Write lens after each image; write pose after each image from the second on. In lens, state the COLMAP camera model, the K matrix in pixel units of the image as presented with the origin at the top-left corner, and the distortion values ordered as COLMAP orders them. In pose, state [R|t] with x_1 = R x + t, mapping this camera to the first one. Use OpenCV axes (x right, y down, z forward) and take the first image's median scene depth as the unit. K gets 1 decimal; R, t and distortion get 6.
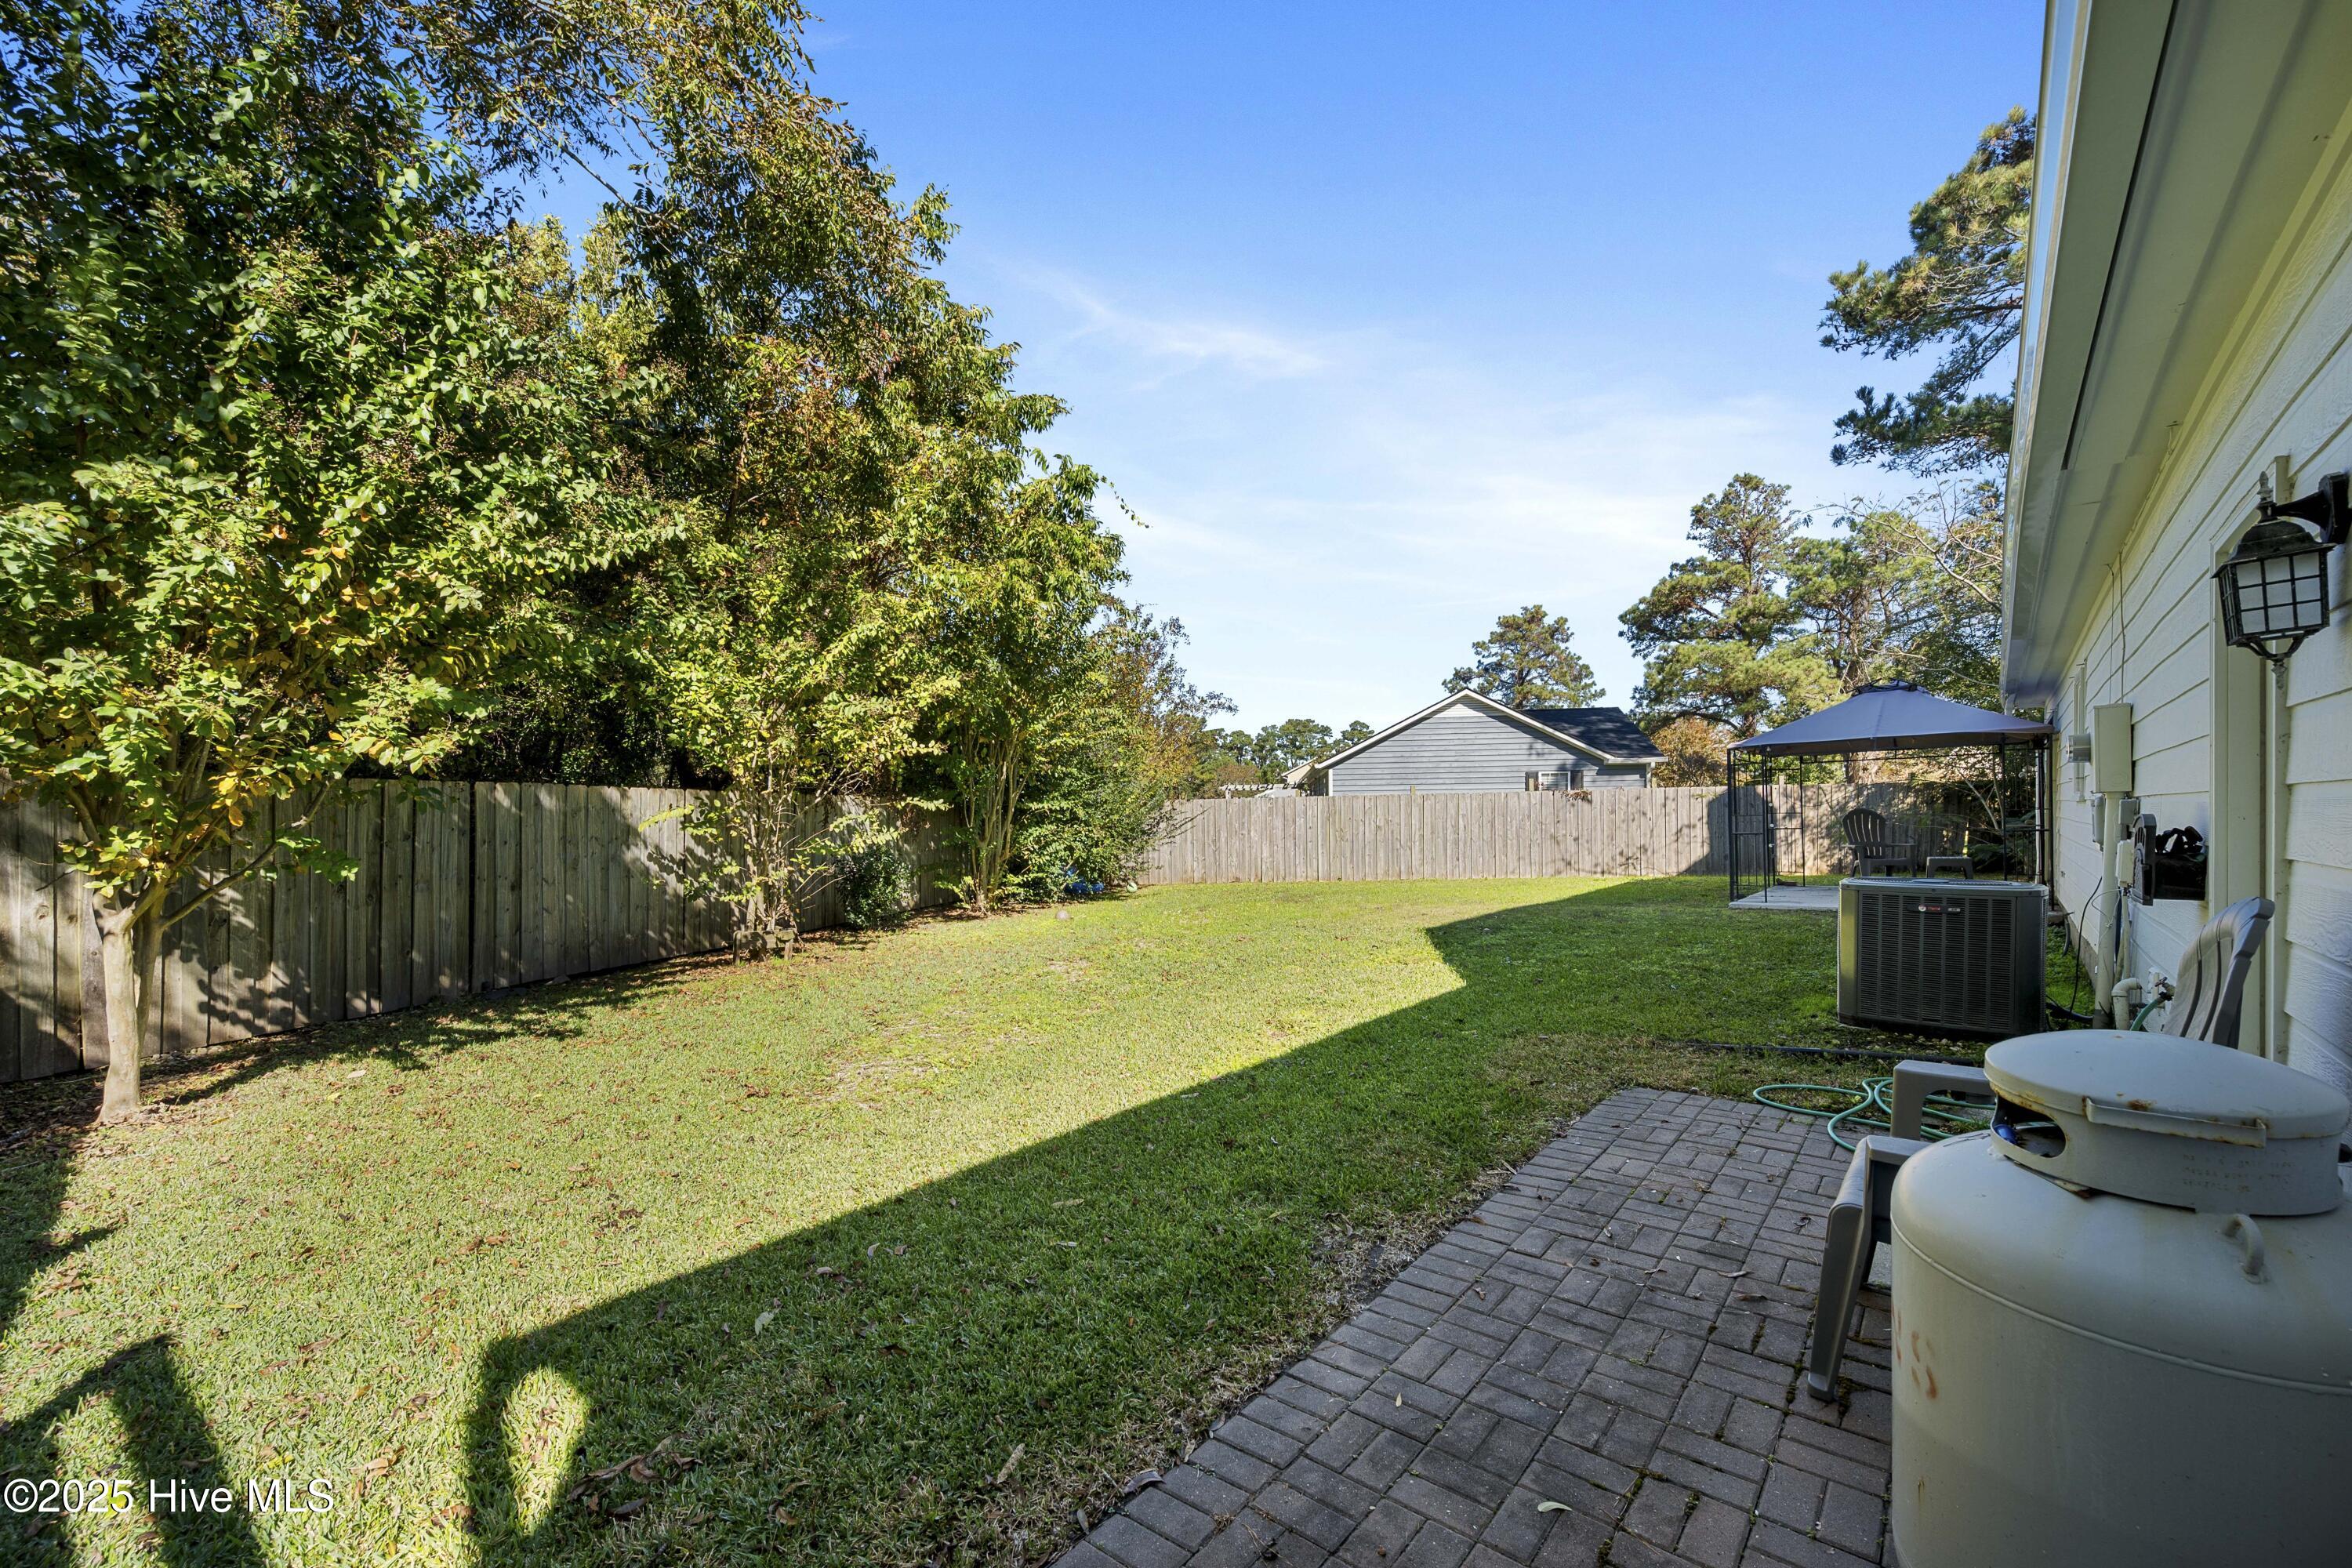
lens RADIAL K [[915.8, 0, 1179.1], [0, 915.8, 795.0], [0, 0, 1]] dist [-0.002918, 0.000282]
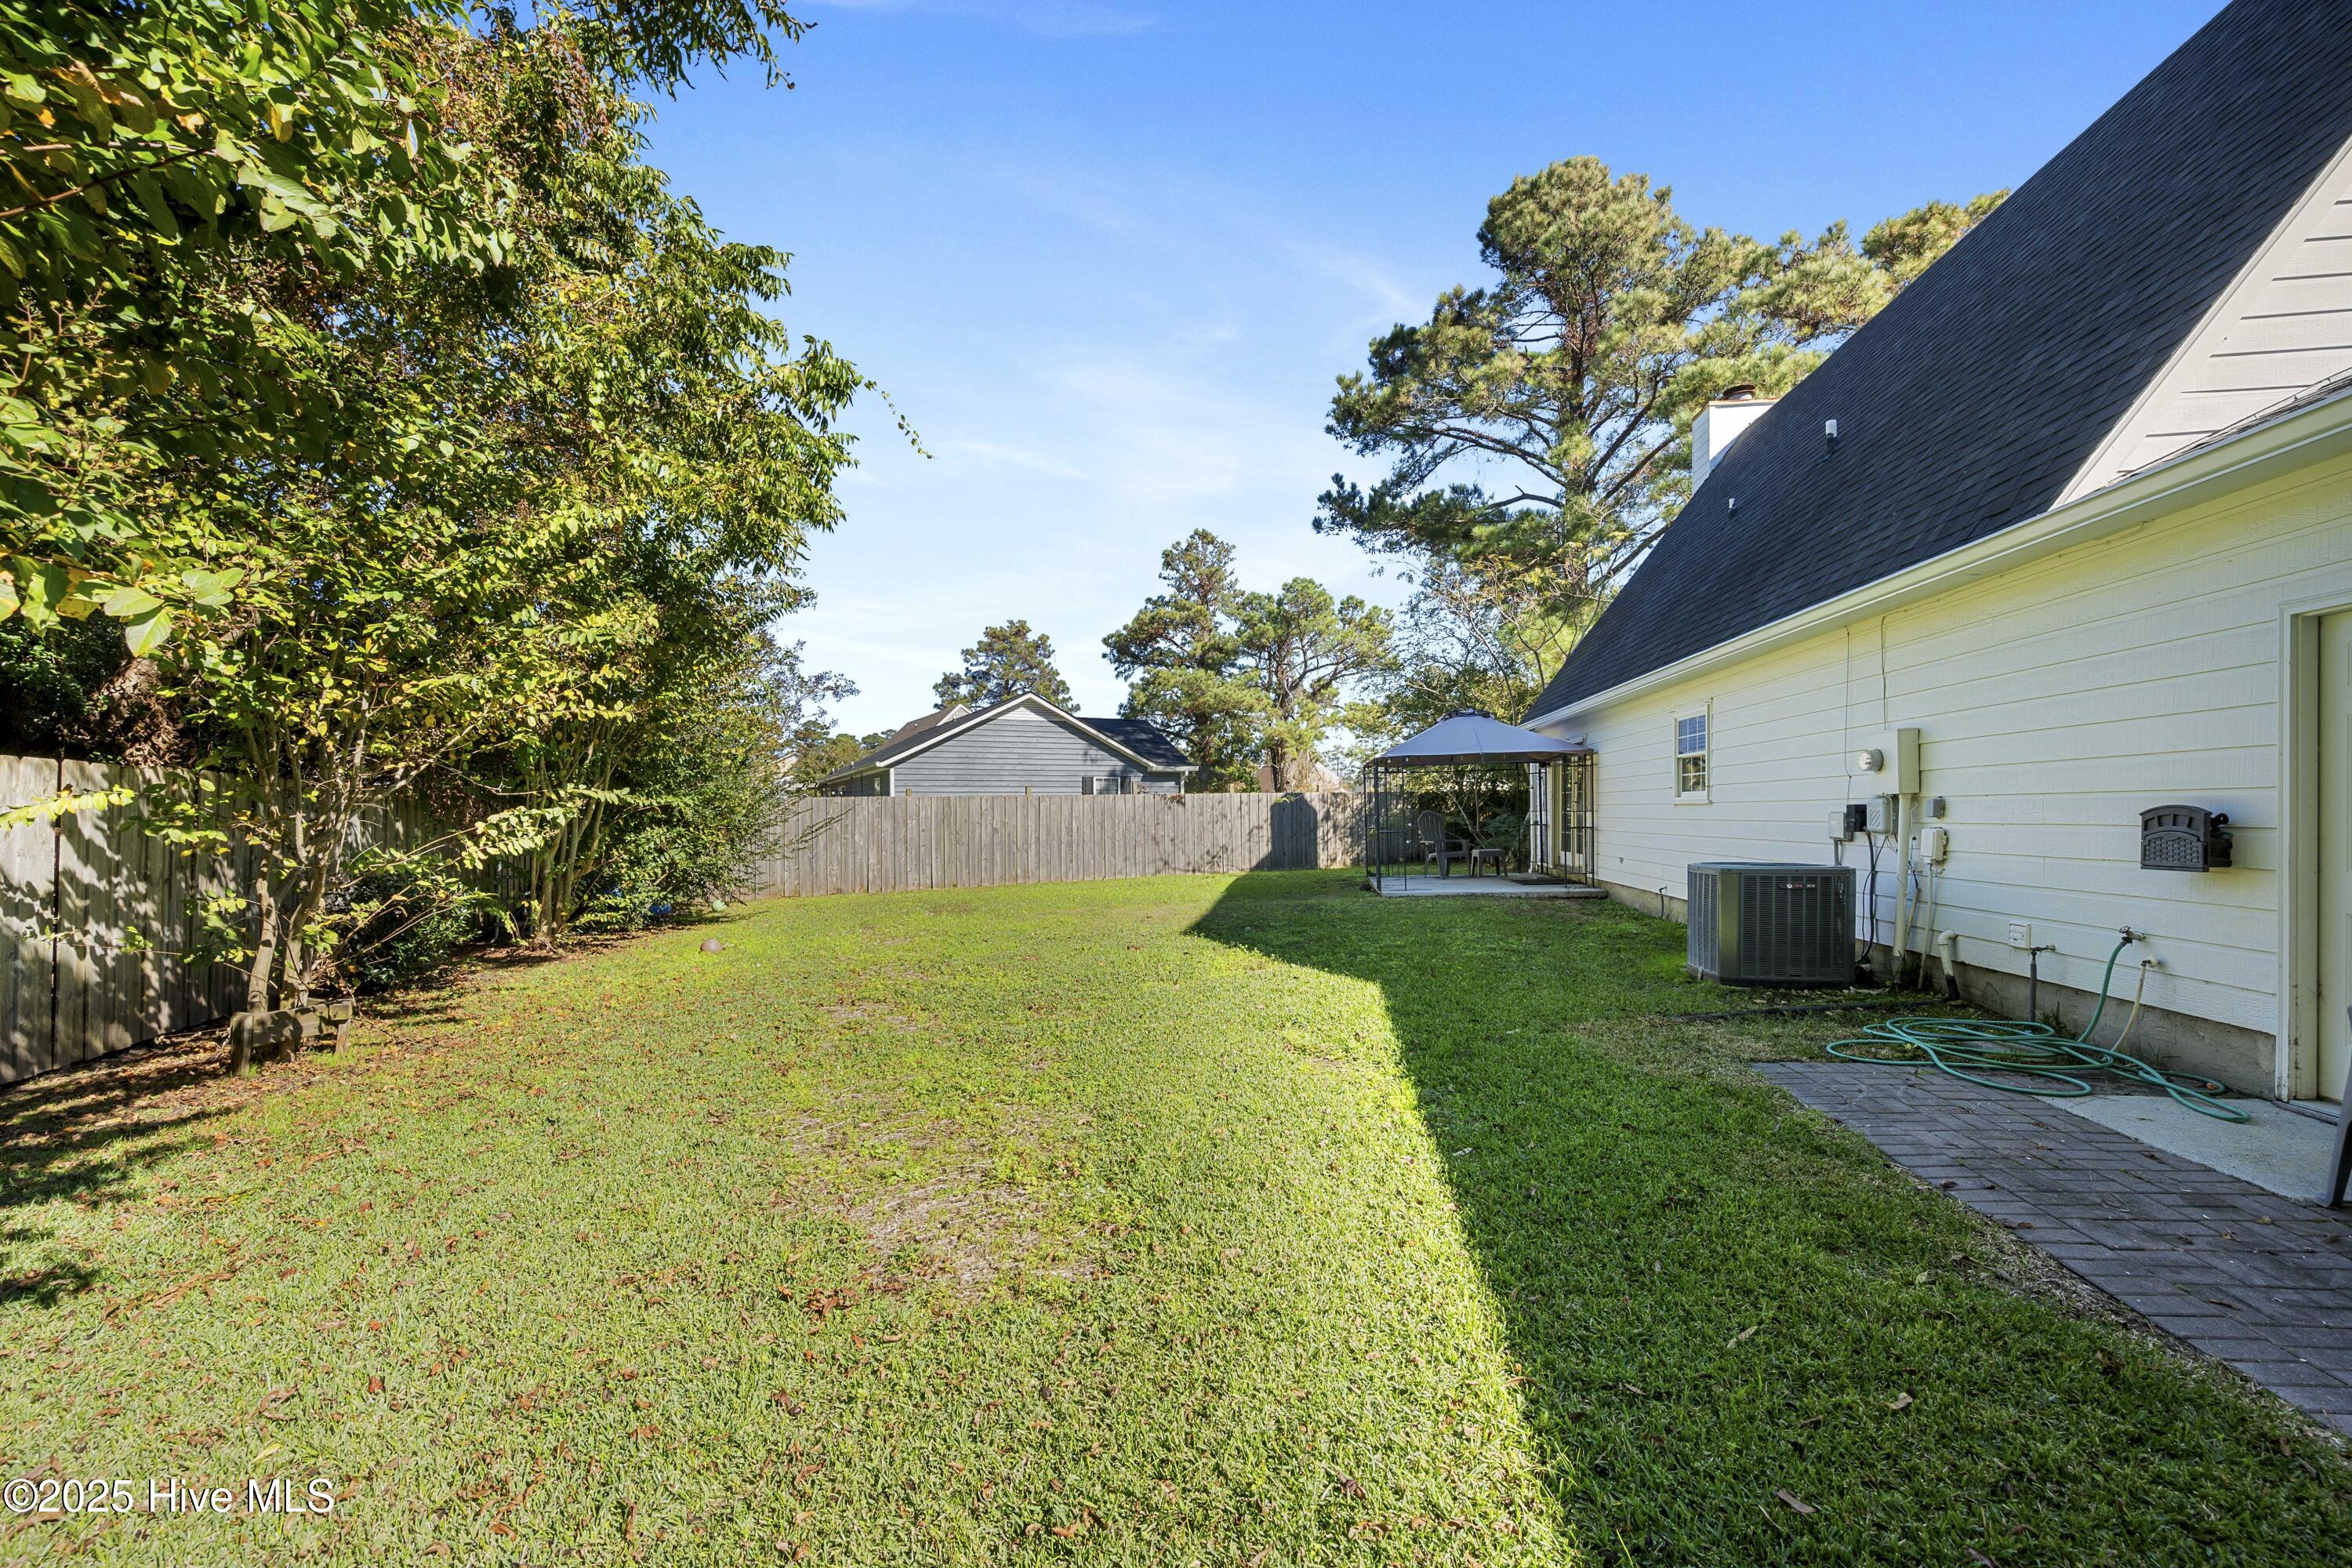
lens RADIAL K [[915.8, 0, 1175.7], [0, 915.8, 791.4], [0, 0, 1]] dist [-0.002918, 0.000282]
pose [[0.844076, 0.016910, 0.535957, -0.099249], [-0.011950, 0.999848, -0.012726, 0.003920], [-0.536090, 0.004337, 0.844149, 0.071393]]
